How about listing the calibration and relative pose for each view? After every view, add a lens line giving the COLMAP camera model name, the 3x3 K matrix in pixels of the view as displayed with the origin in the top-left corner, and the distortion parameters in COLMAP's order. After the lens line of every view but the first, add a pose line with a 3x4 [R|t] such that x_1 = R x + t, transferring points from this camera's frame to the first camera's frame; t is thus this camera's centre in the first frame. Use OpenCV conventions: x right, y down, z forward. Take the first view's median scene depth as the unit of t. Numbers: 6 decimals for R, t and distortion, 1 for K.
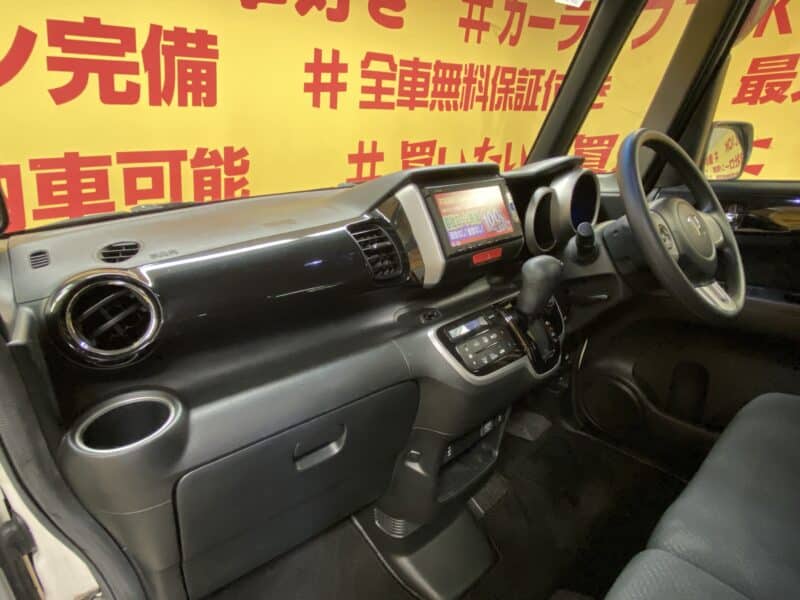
lens RADIAL K [[443.5, 0, 405.6], [0, 443.5, 302.1], [0, 0, 1]] dist [0.015522, -0.020011]
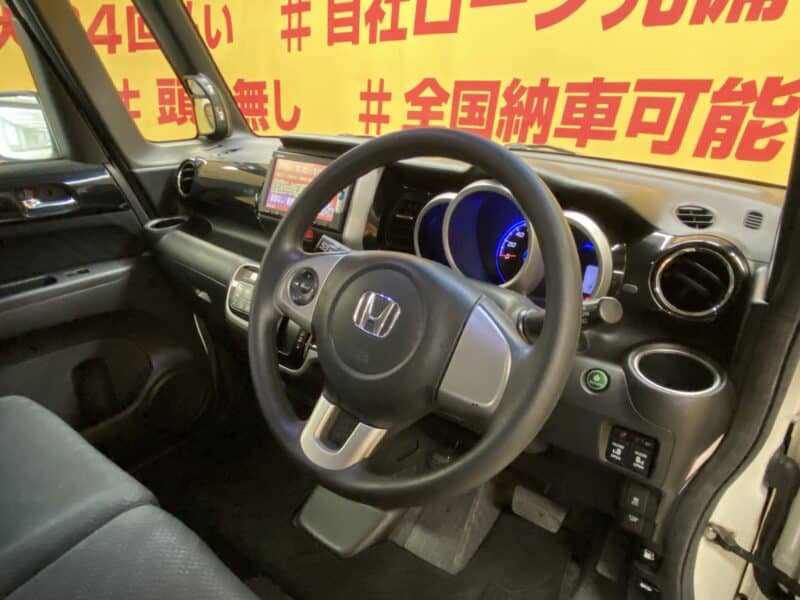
lens RADIAL K [[555.1, 0, 401.5], [0, 555.1, 307.7], [0, 0, 1]] dist [-0.029497, 0.005759]
pose [[0.150975, 0.416844, -0.896353, 0.428567], [-0.317639, 0.879118, 0.355328, -0.140943], [0.936115, 0.231071, 0.265130, 0.287043]]
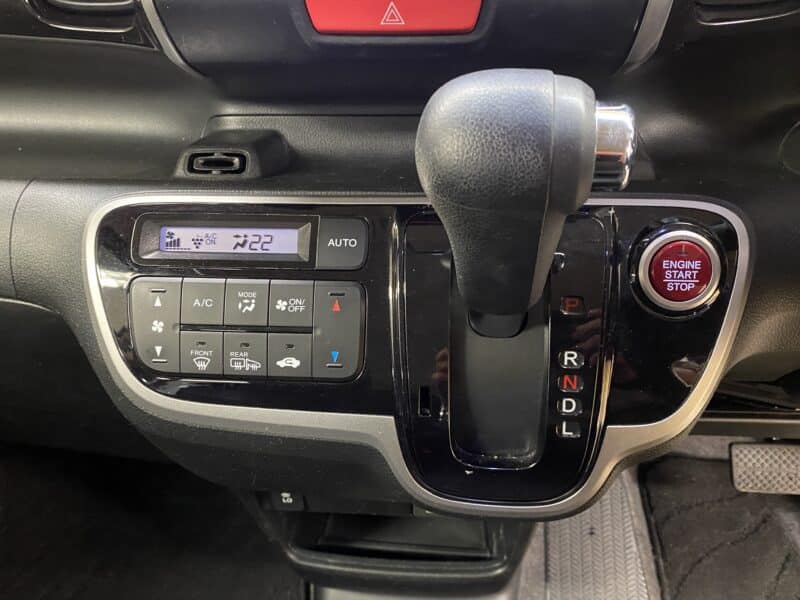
lens RADIAL K [[677.1, 0, 406.0], [0, 677.1, 305.4], [0, 0, 1]] dist [0.077546, 0.004227]
pose [[0.672827, 0.460907, -0.578678, 0.149227], [-0.223355, 0.872264, 0.435049, -0.039317], [0.705278, -0.163462, 0.689829, 0.220012]]
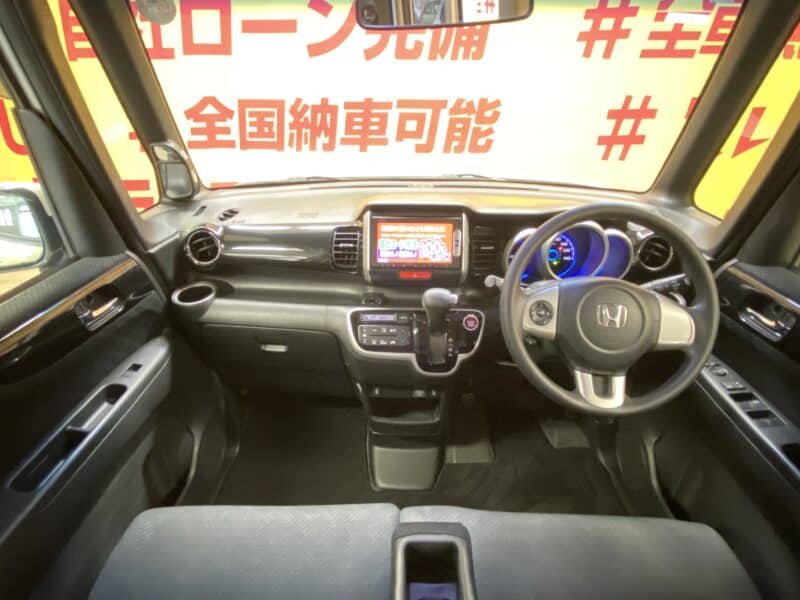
lens RADIAL K [[443.5, 0, 410.2], [0, 443.5, 310.2], [0, 0, 1]] dist [0.015522, -0.020011]
pose [[0.728533, 0.370299, -0.576297, 0.299714], [-0.252171, 0.927195, 0.276984, -0.112677], [0.636906, -0.056467, 0.768871, -0.010165]]
